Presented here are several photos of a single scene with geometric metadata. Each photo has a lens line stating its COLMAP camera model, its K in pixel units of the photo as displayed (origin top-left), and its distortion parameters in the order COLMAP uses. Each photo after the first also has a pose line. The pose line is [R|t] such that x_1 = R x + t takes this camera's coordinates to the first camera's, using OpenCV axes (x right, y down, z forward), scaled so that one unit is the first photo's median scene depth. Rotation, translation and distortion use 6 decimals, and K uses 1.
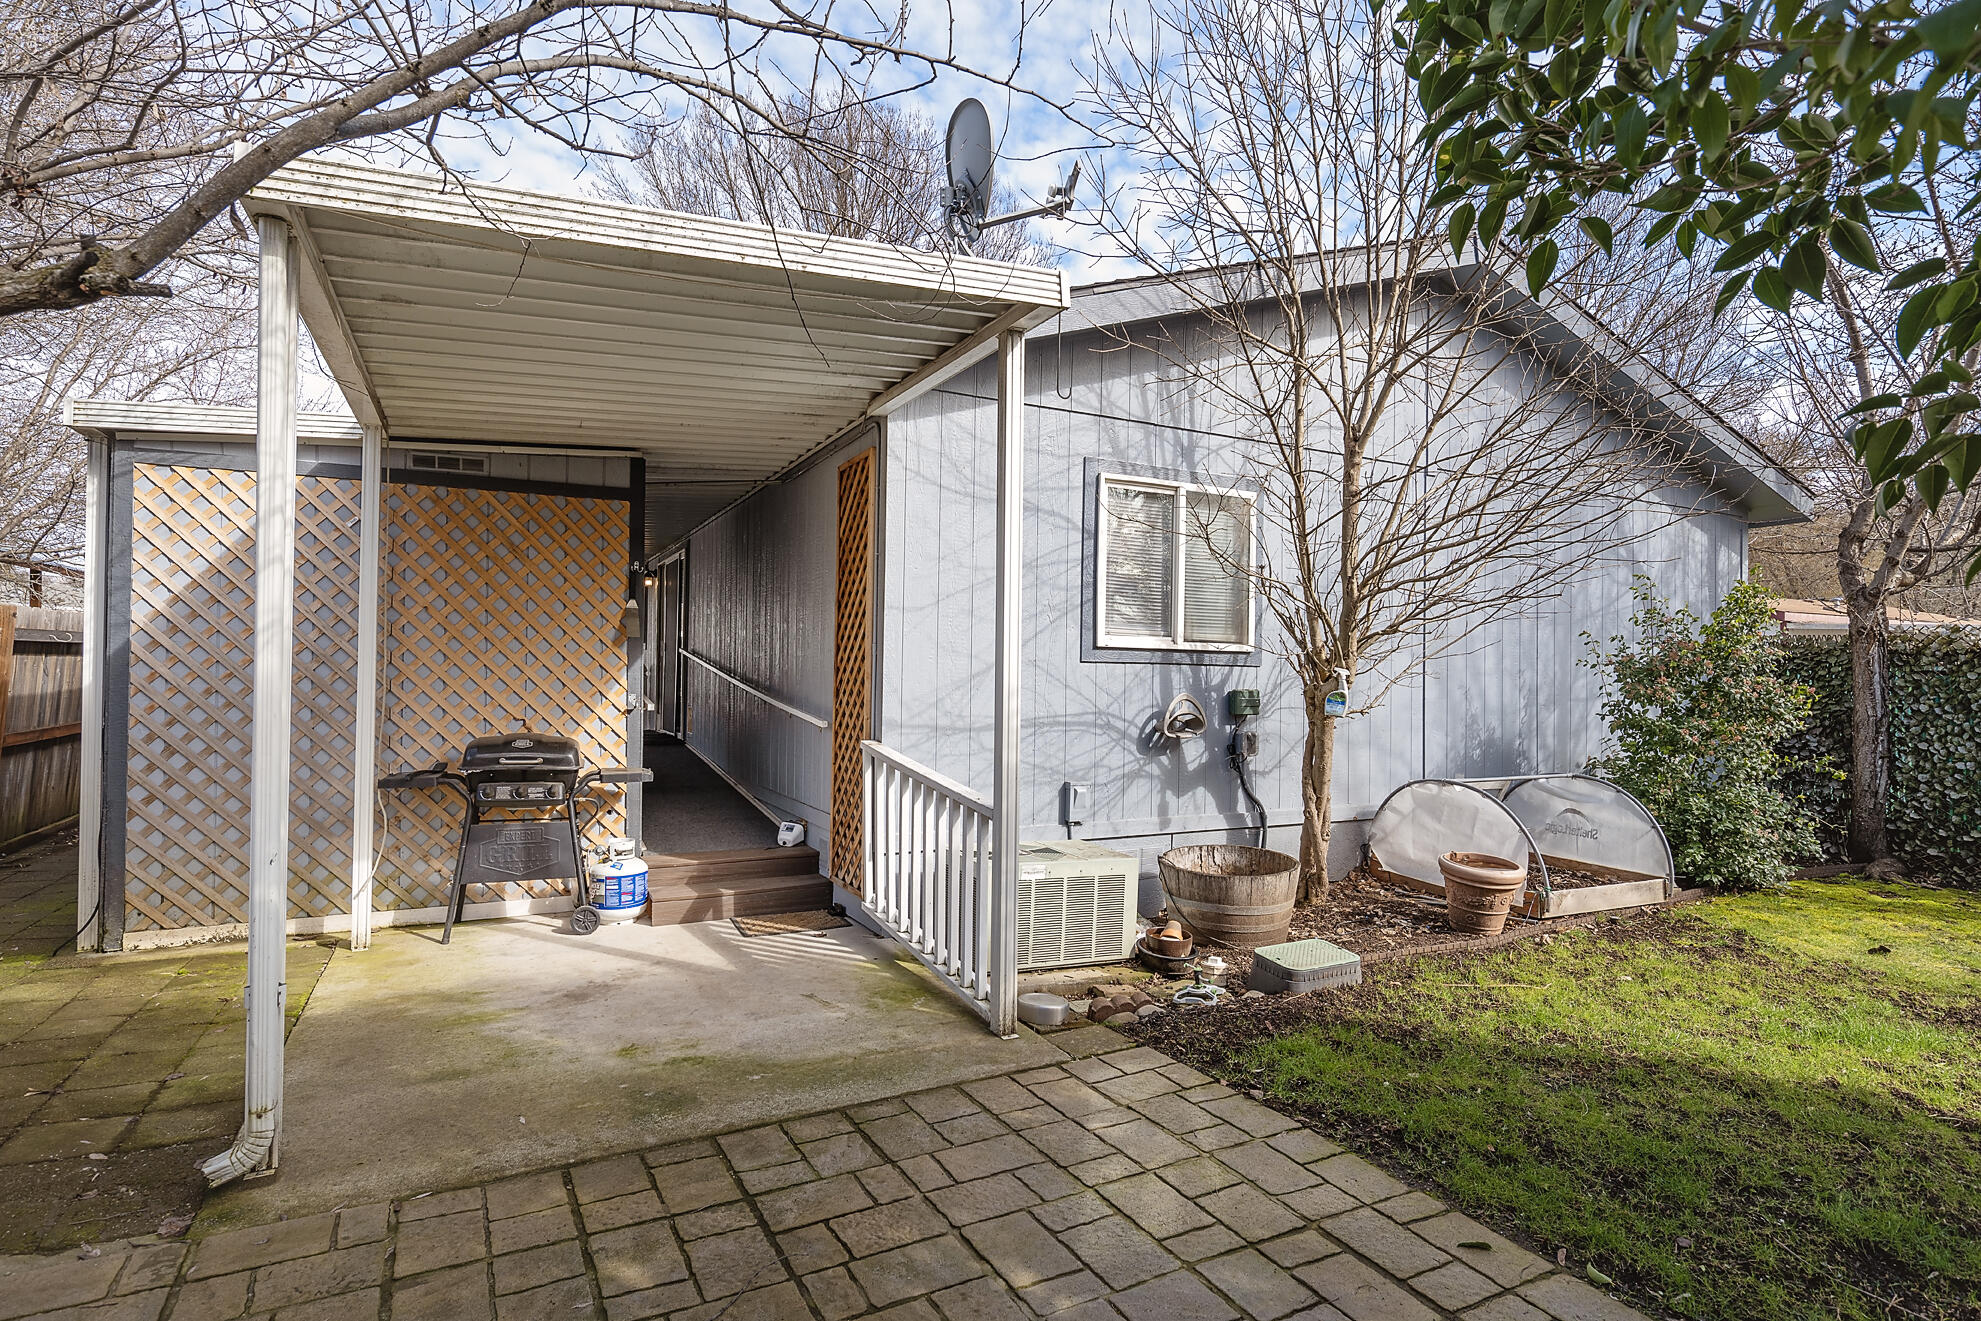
lens RADIAL K [[1011.4, 0, 990.5], [0, 1011.4, 660.5], [0, 0, 1]] dist [-0.015764, 0.008972]
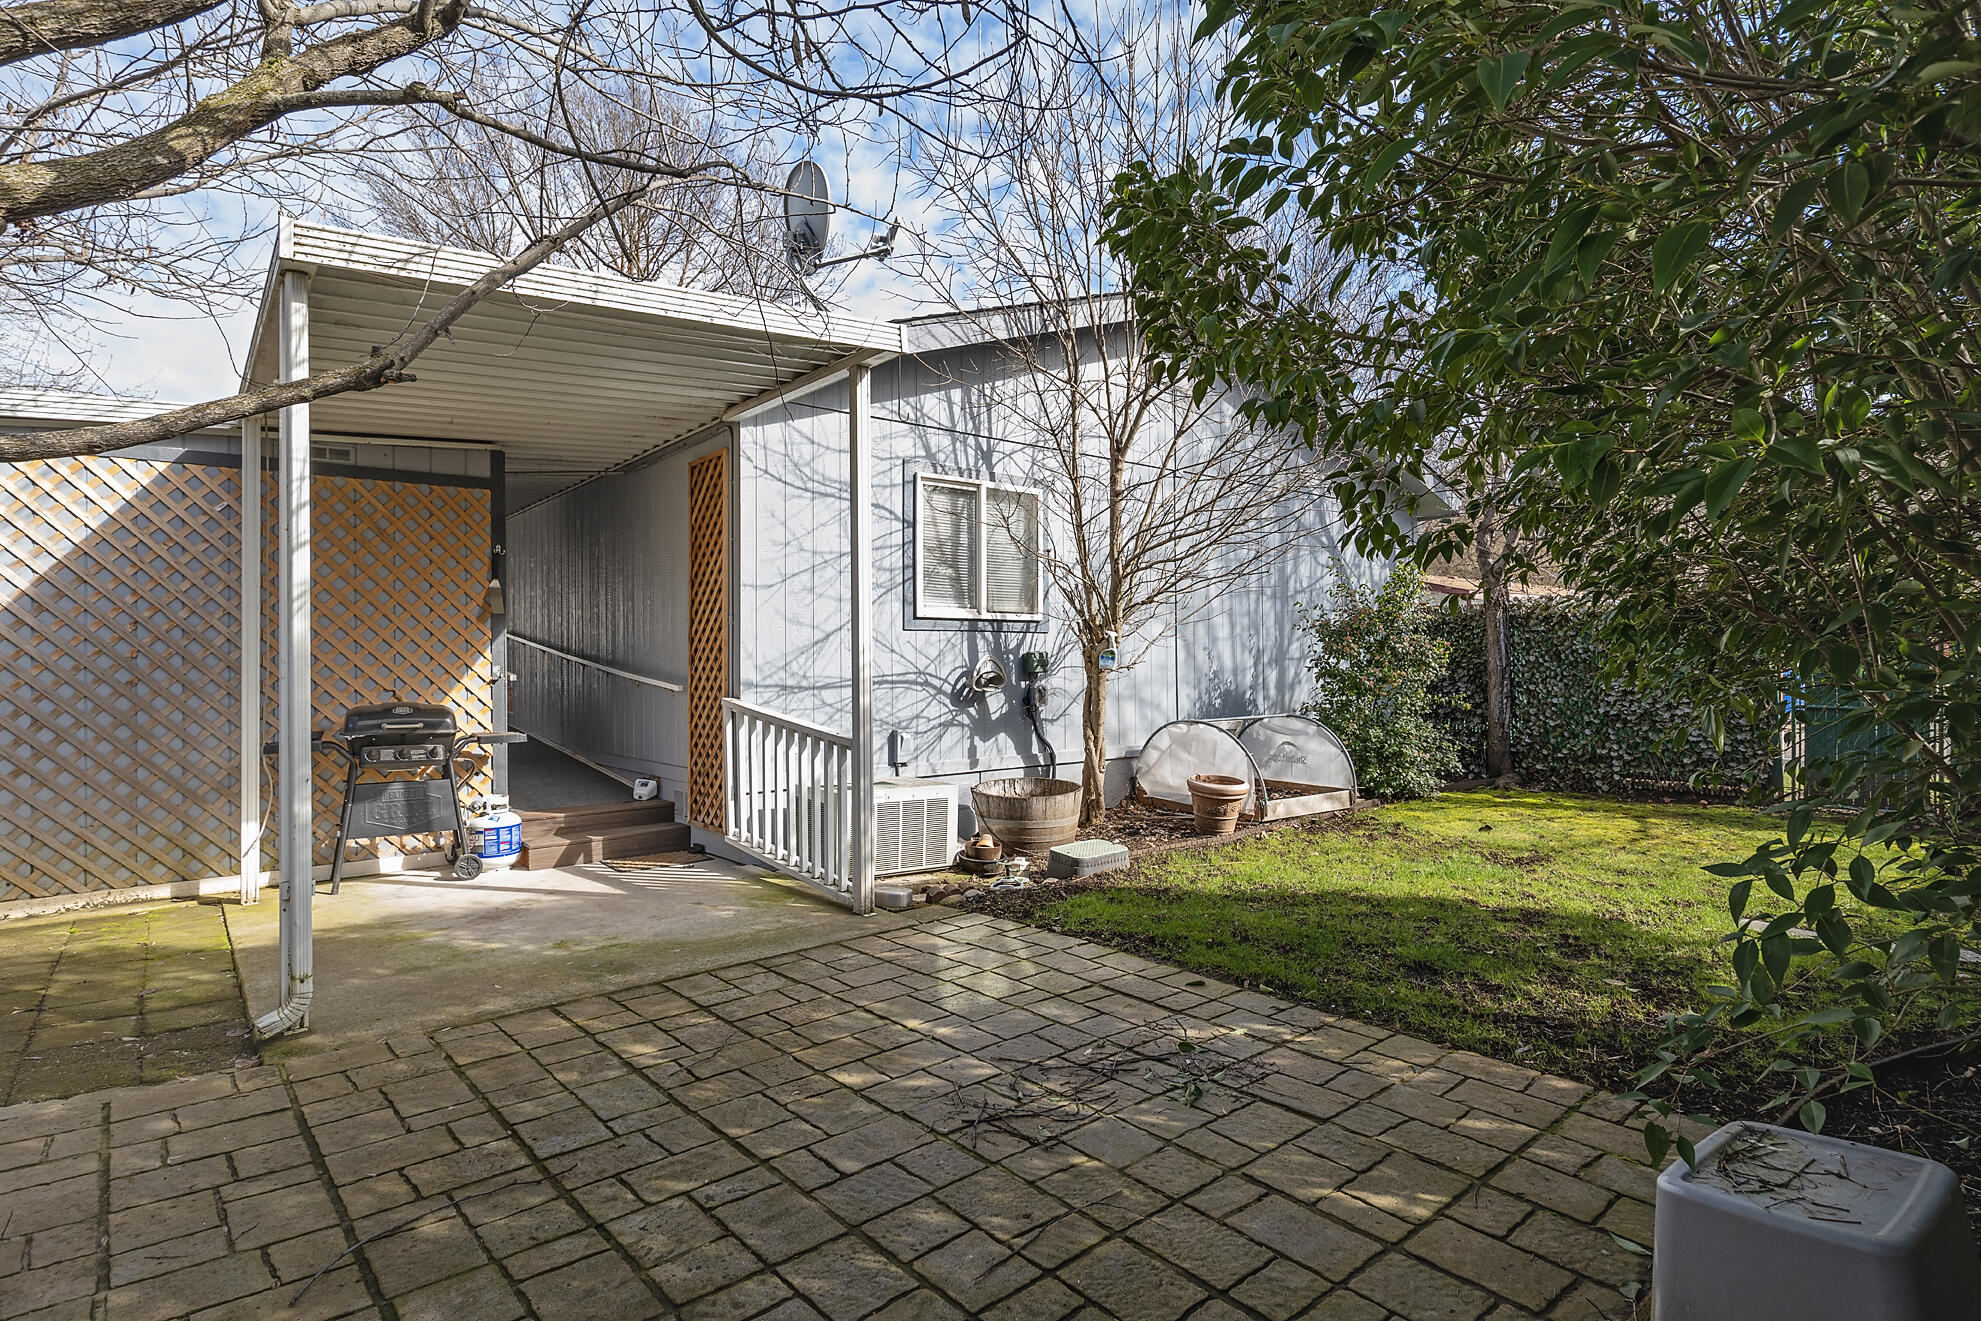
lens RADIAL K [[1022.8, 0, 998.4], [0, 1022.8, 647.2], [0, 0, 1]] dist [-0.014011, 0.008443]
pose [[0.975715, -0.018485, 0.218263, -0.069284], [0.018340, 0.999828, 0.002694, 0.021798], [-0.218275, 0.001374, 0.975886, -0.216834]]
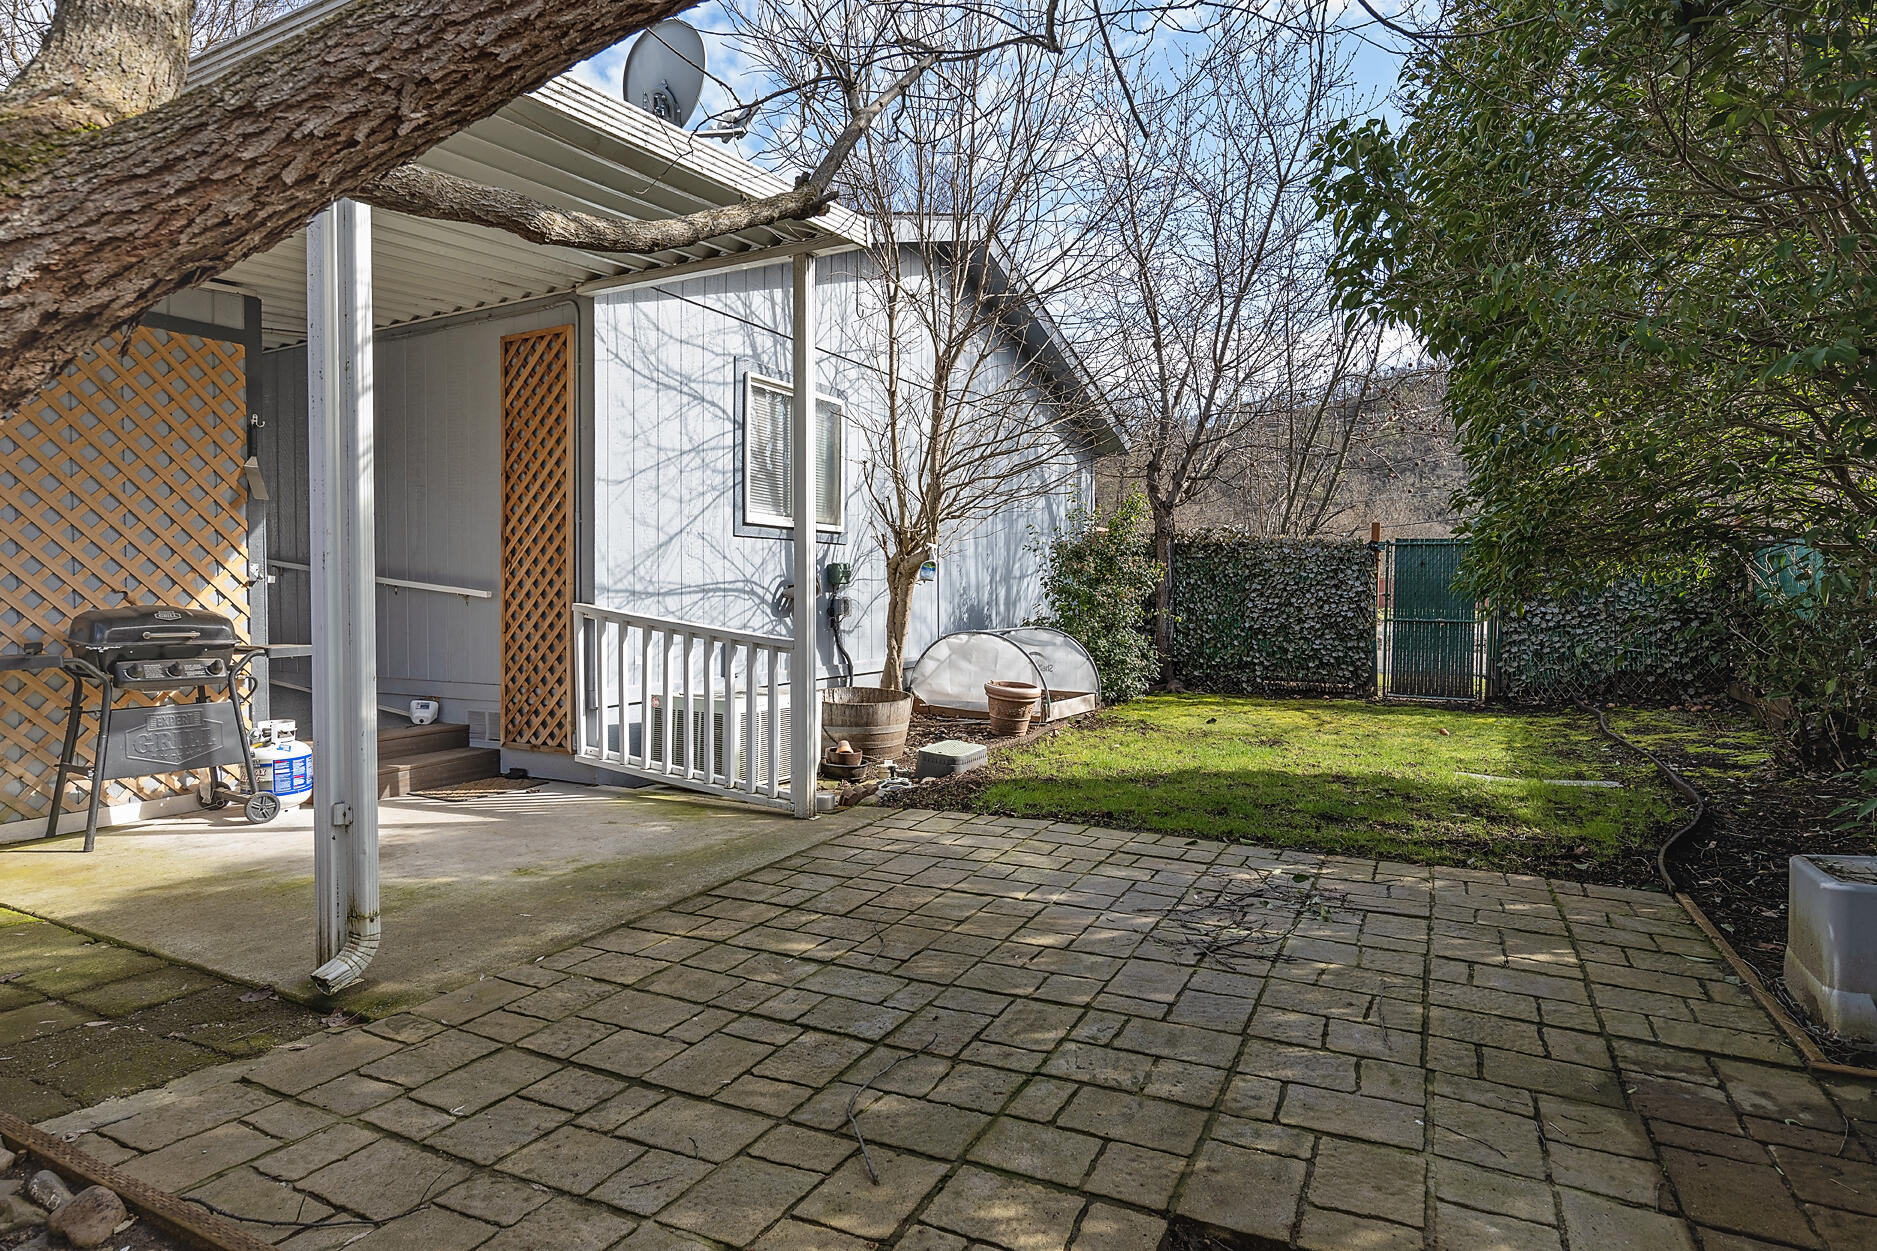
lens RADIAL K [[1032.6, 0, 944.8], [0, 1032.6, 614.7], [0, 0, 1]] dist [-0.008056, 0.001401]
pose [[0.815336, -0.025271, 0.578437, -0.415166], [0.001273, 0.999123, 0.041855, 0.044170], [-0.578987, -0.033390, 0.814653, -0.102166]]
